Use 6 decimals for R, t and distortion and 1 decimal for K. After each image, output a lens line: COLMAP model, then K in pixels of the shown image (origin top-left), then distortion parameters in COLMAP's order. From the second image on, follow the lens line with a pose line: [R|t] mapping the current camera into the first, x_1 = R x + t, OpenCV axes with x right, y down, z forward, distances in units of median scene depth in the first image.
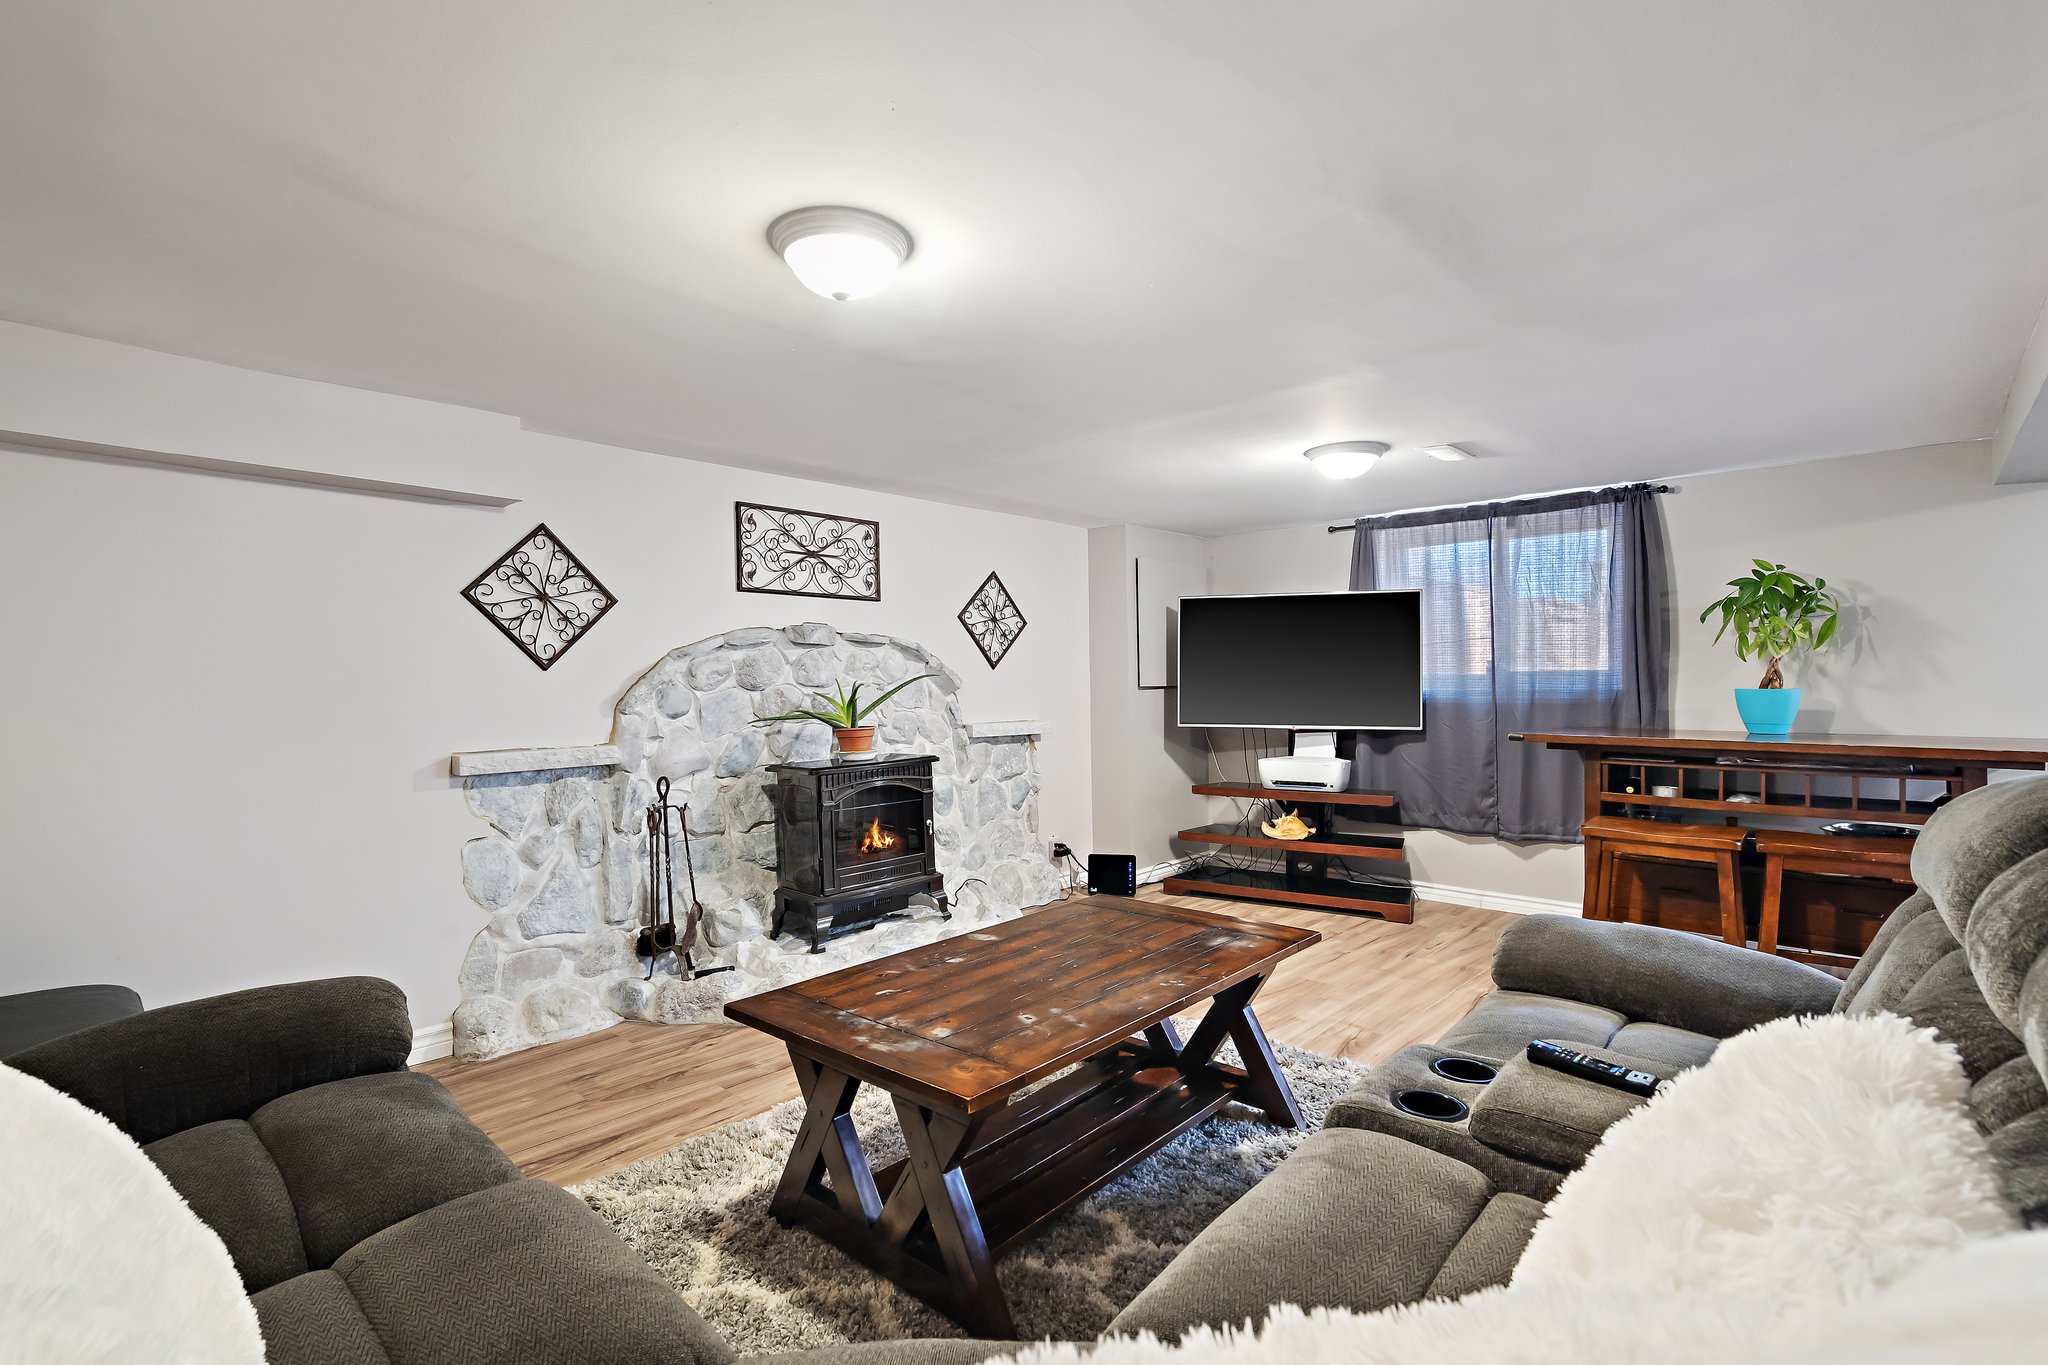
lens RADIAL K [[939.2, 0, 1014.0], [0, 939.2, 677.6], [0, 0, 1]] dist [0.004088, 0.001072]
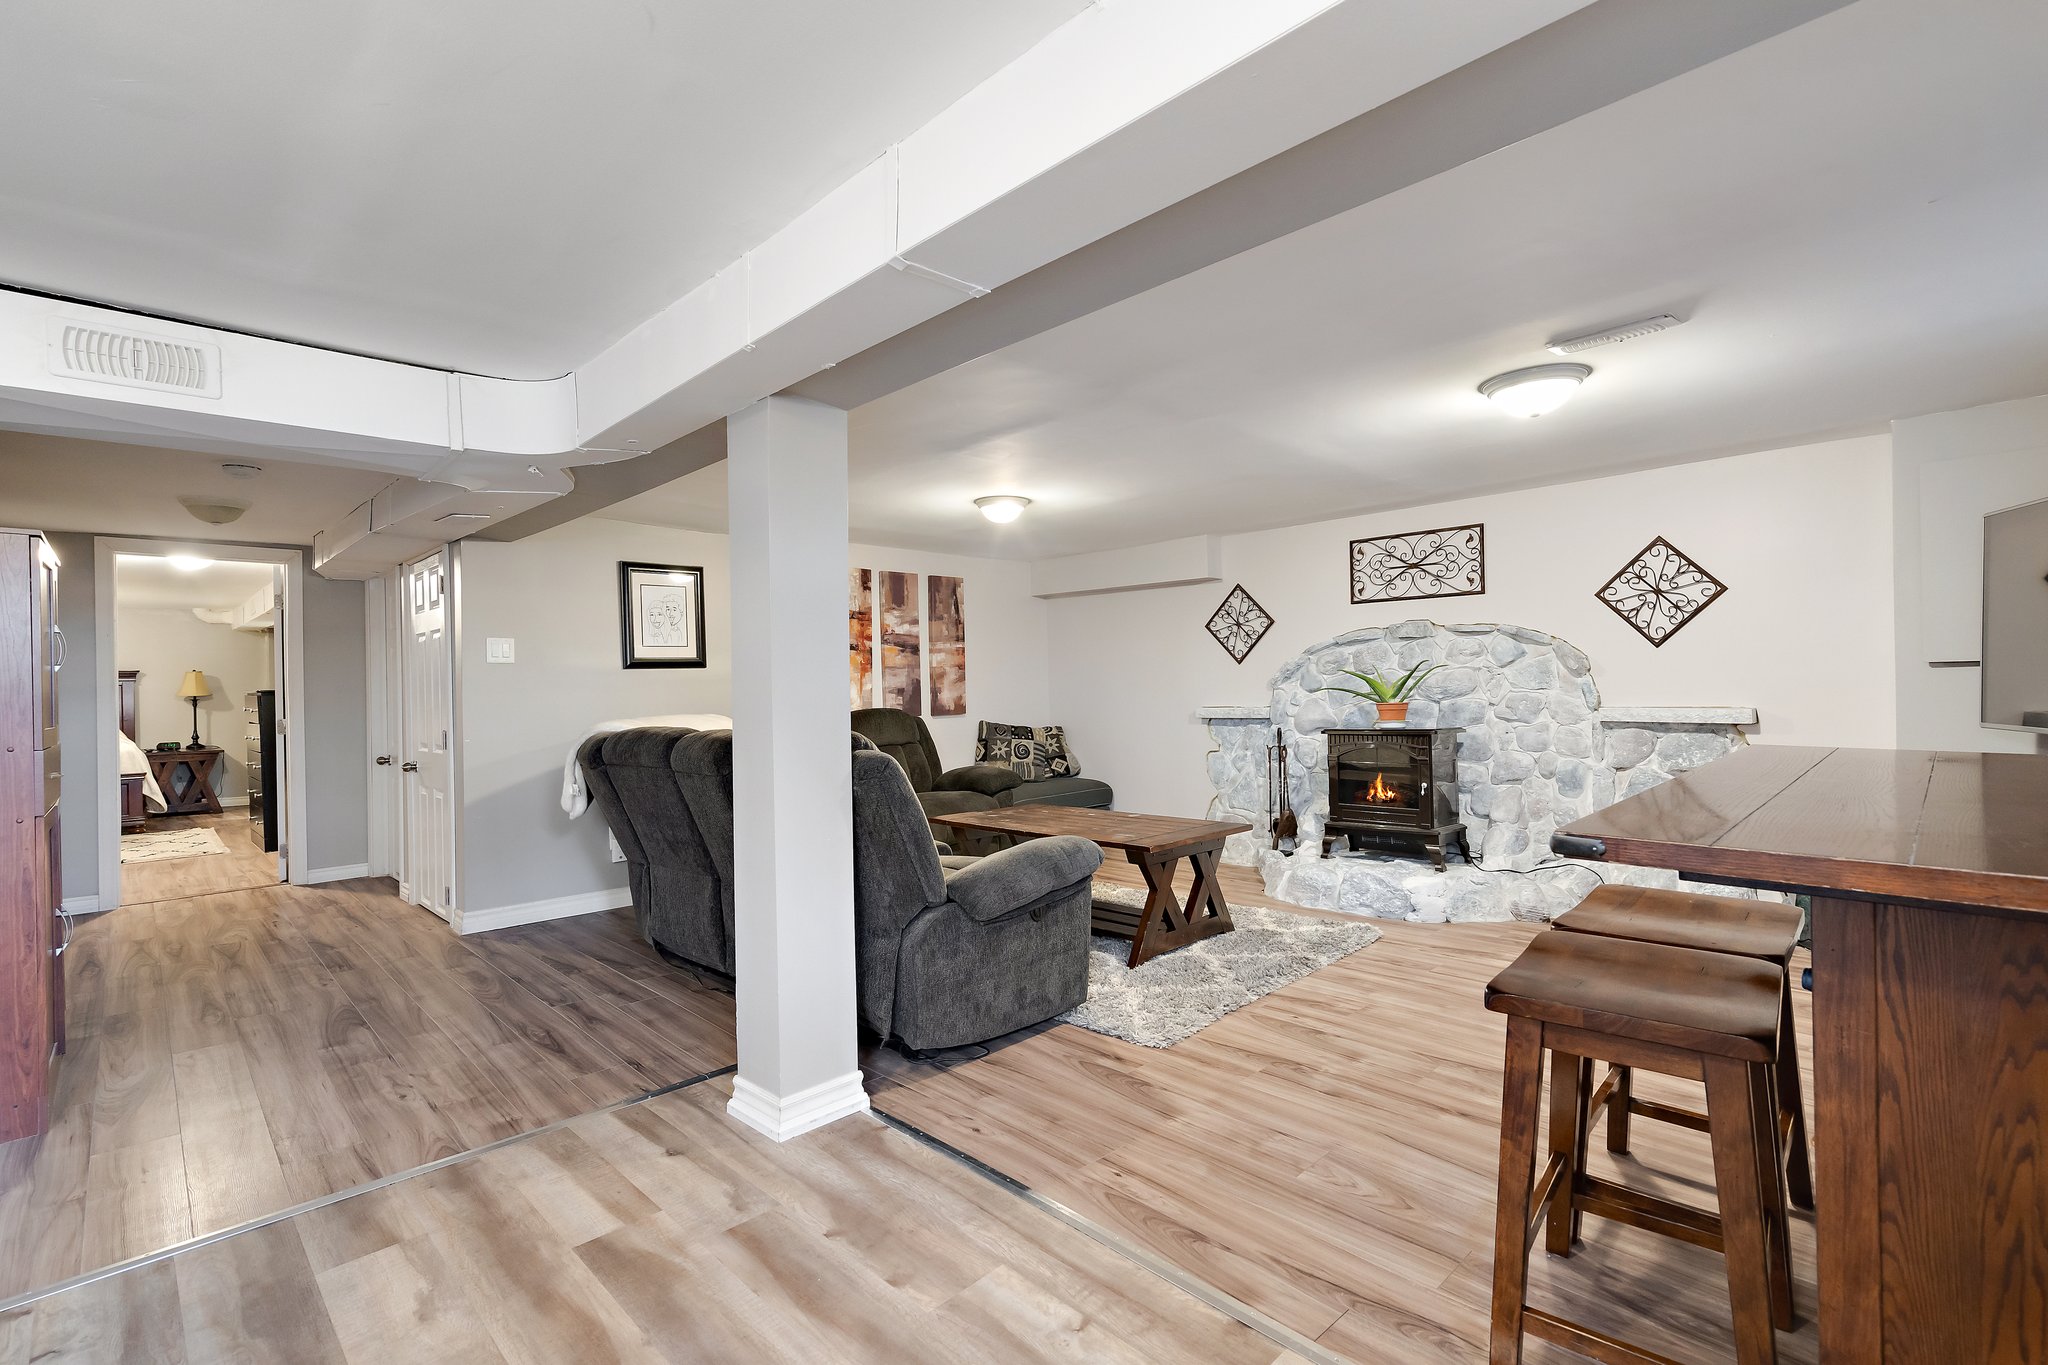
lens RADIAL K [[939.2, 0, 1025.4], [0, 939.2, 656.0], [0, 0, 1]] dist [0.004088, 0.001072]
pose [[-0.040711, -0.018796, -0.998994, 1.119690], [0.026557, 0.999449, -0.019887, 0.001337], [0.998818, -0.027340, -0.040190, 0.552103]]
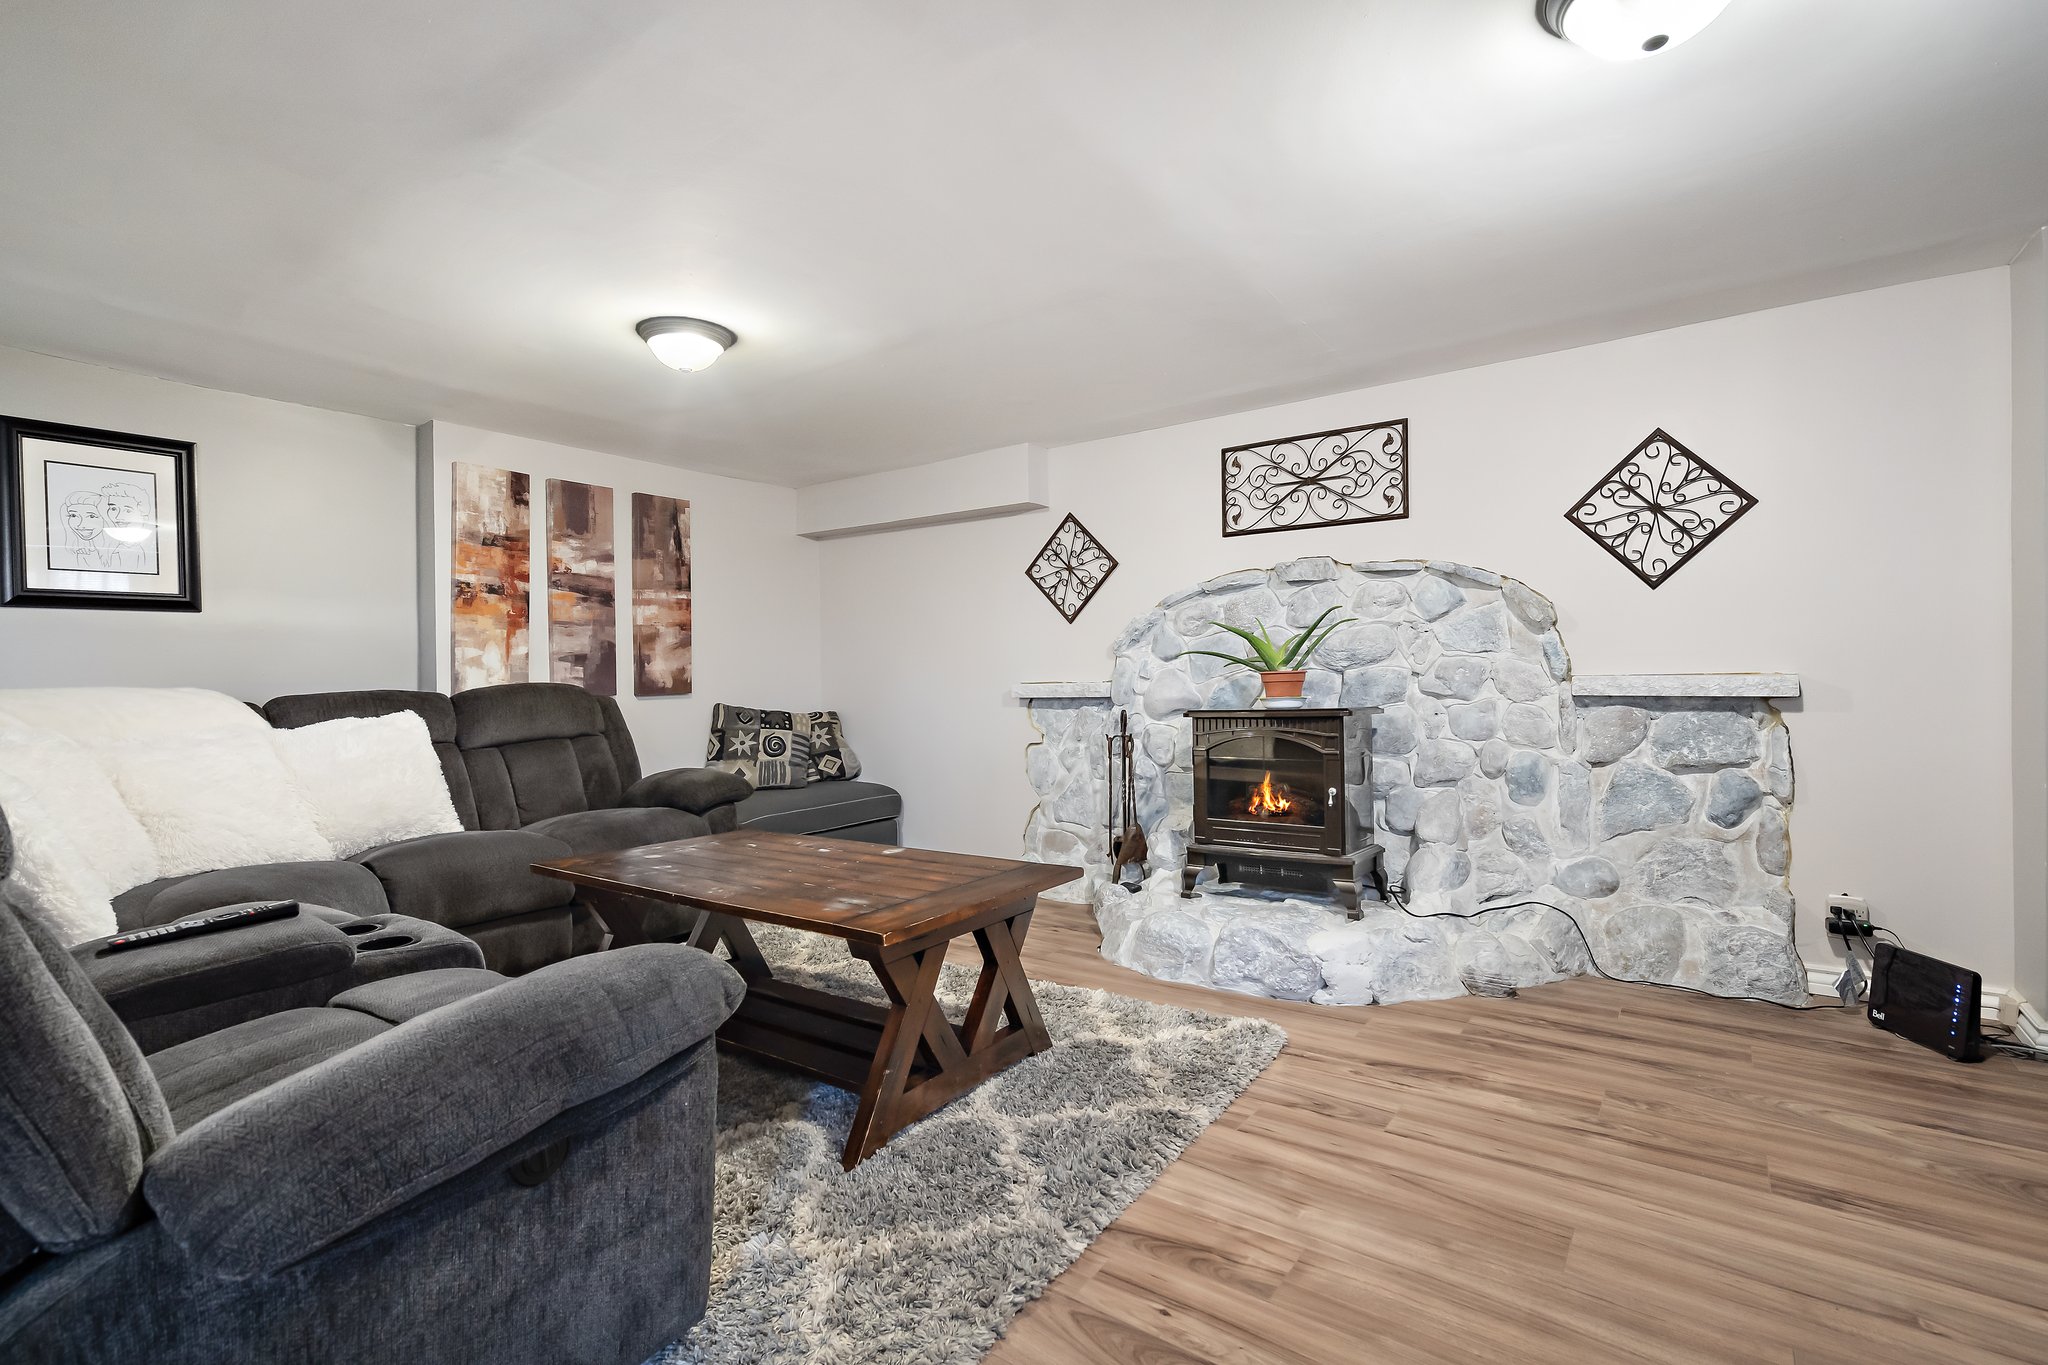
lens RADIAL K [[939.2, 0, 1033.6], [0, 939.2, 663.2], [0, 0, 1]] dist [0.004088, 0.001072]
pose [[0.134690, -0.003524, -0.990882, 0.672535], [0.020668, 0.999786, -0.000746, 0.040193], [0.990672, -0.020379, 0.134734, 0.644136]]
